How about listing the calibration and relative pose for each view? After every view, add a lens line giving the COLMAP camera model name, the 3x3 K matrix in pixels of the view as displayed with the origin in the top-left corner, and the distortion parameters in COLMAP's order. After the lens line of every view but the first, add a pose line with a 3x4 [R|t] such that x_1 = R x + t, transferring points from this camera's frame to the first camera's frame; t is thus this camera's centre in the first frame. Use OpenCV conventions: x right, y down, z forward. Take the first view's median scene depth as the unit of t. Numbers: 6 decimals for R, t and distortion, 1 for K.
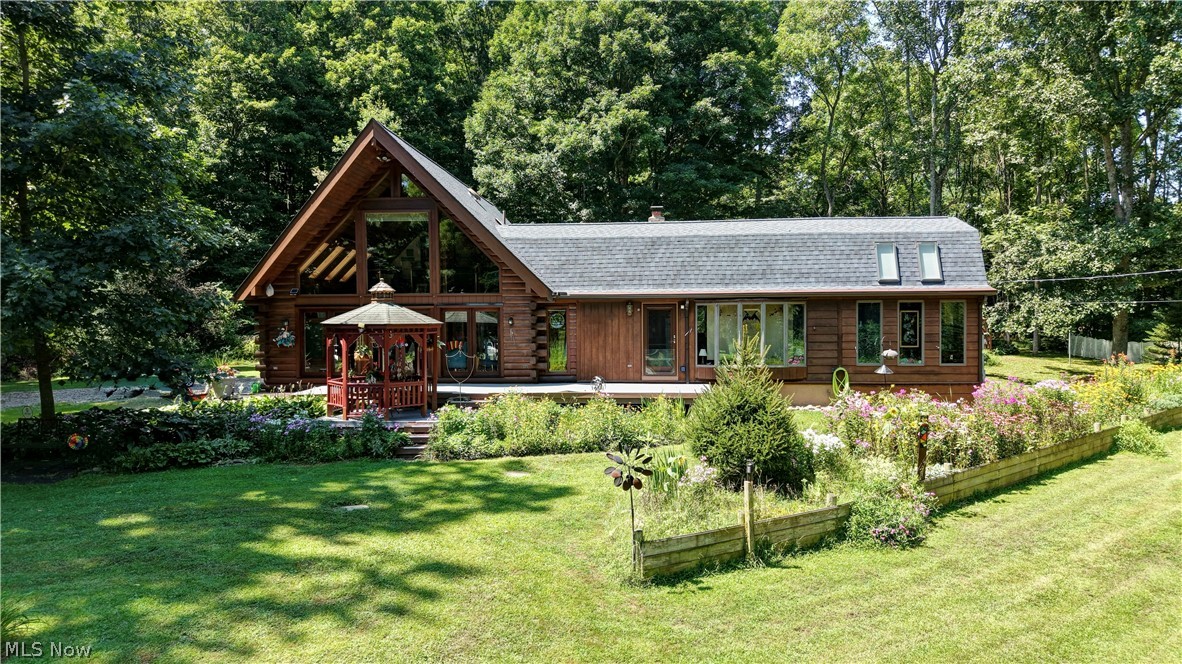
lens RADIAL K [[778.5, 0, 596.6], [0, 778.5, 352.4], [0, 0, 1]] dist [0.051063, -0.118650]
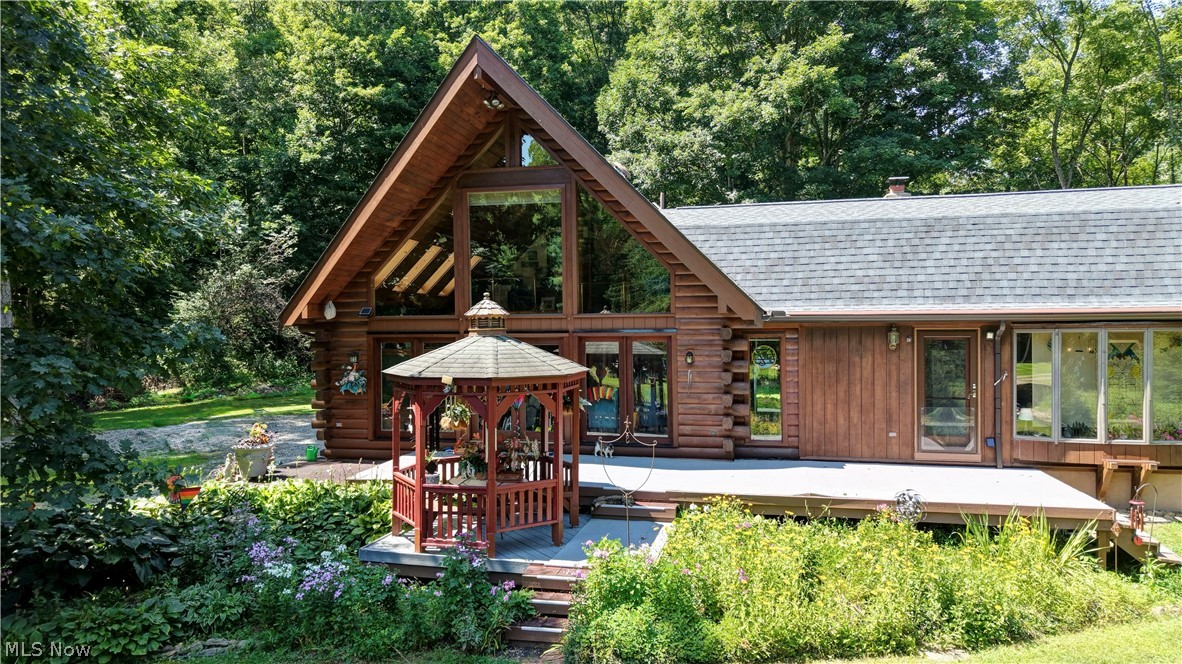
lens RADIAL K [[778.5, 0, 596.6], [0, 778.5, 352.4], [0, 0, 1]] dist [0.051063, -0.118650]
pose [[0.988820, 0.002926, -0.149088, -0.087586], [-0.004418, 0.999943, -0.009674, -0.036534], [0.149051, 0.010224, 0.988777, 0.357653]]
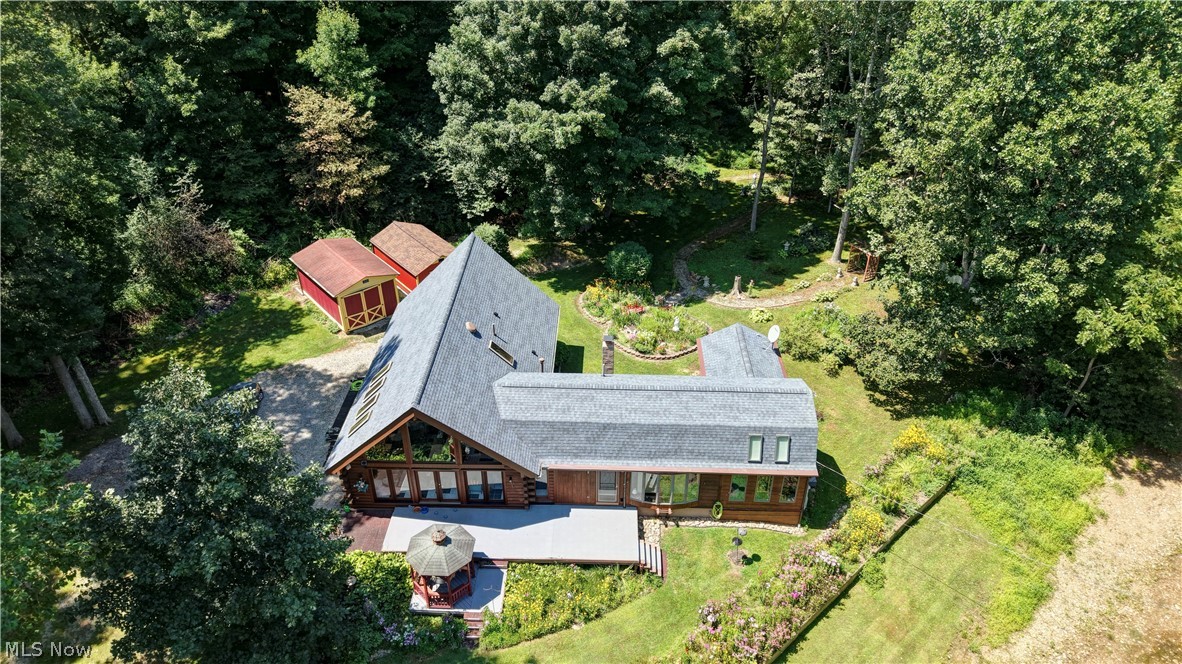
lens RADIAL K [[778.5, 0, 596.6], [0, 778.5, 352.4], [0, 0, 1]] dist [0.051063, -0.118650]
pose [[0.998987, -0.027327, 0.035746, 0.008014], [0.003014, 0.833297, 0.552817, -1.060507], [-0.044894, -0.552150, 0.832536, -0.155552]]
